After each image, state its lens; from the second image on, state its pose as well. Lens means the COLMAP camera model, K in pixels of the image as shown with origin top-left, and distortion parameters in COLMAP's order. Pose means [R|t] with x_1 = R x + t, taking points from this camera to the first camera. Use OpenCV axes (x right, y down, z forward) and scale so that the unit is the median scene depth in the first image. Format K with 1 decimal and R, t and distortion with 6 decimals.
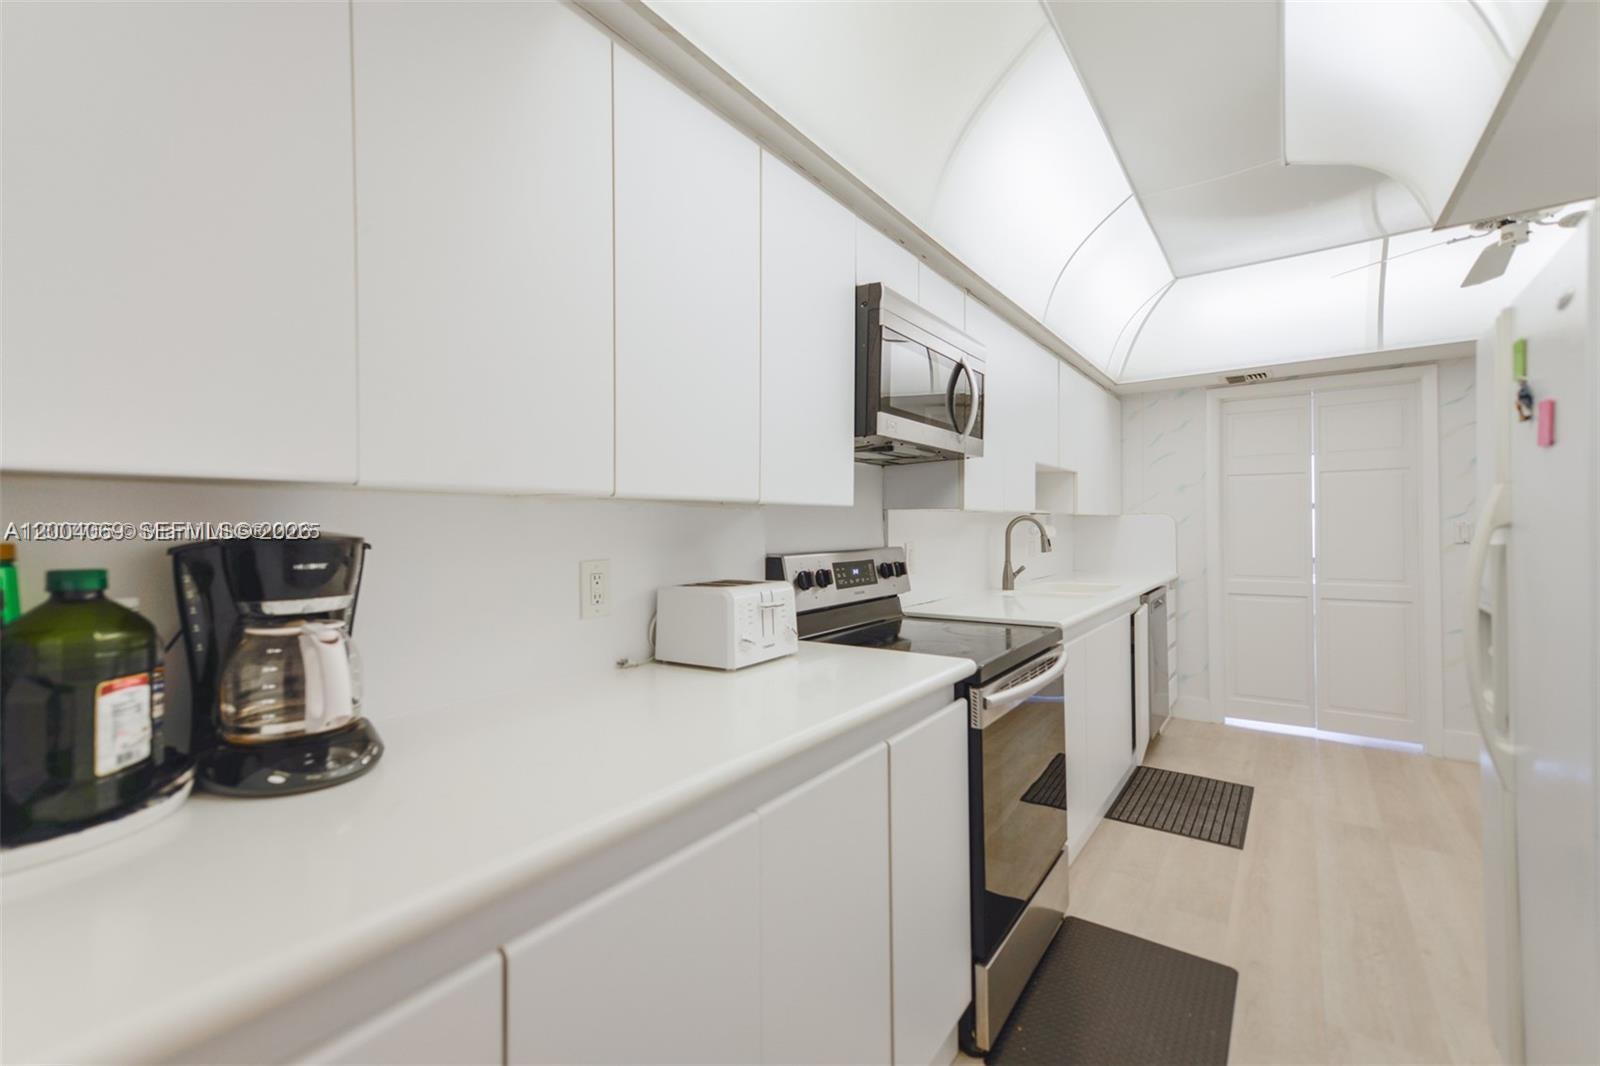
lens RADIAL K [[756.3, 0, 789.6], [0, 756.3, 531.4], [0, 0, 1]] dist [-0.051419, 0.000176]
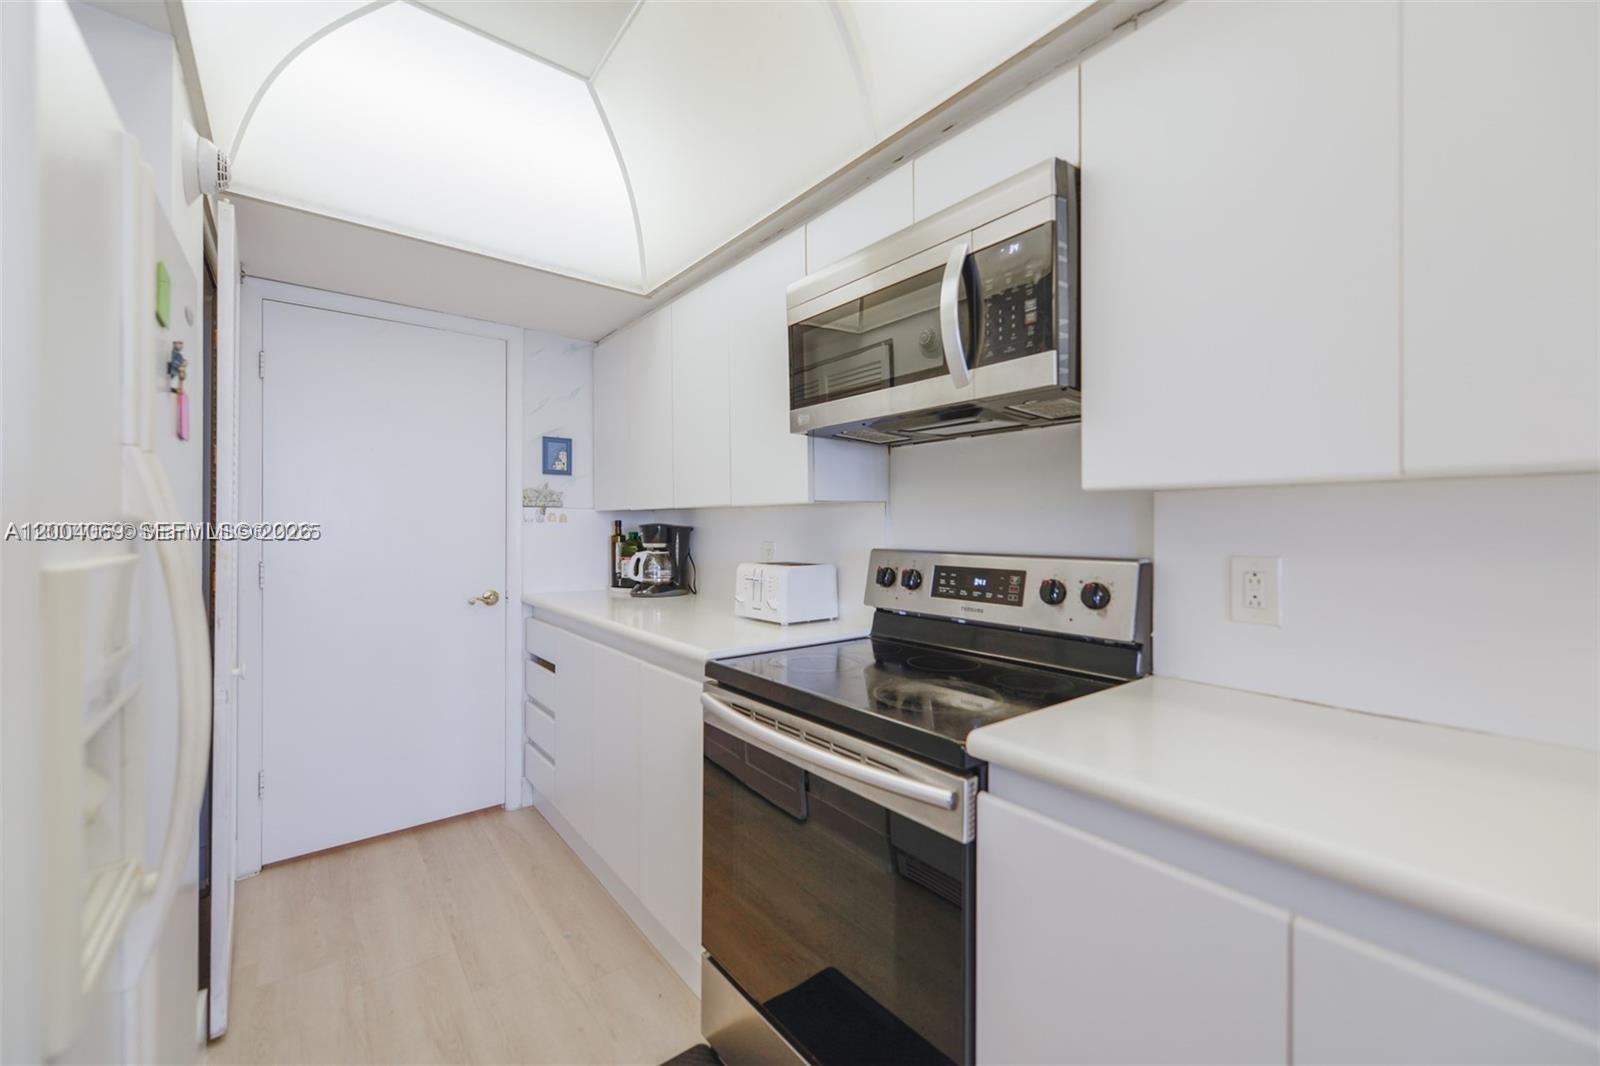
lens RADIAL K [[633.8, 0, 790.7], [0, 633.8, 526.2], [0, 0, 1]] dist [-0.011682, -0.000437]
pose [[-0.311353, 0.024469, -0.949979, 0.803831], [0.010137, 0.999697, 0.022427, -0.023101], [0.950240, -0.002647, -0.311506, 1.052348]]
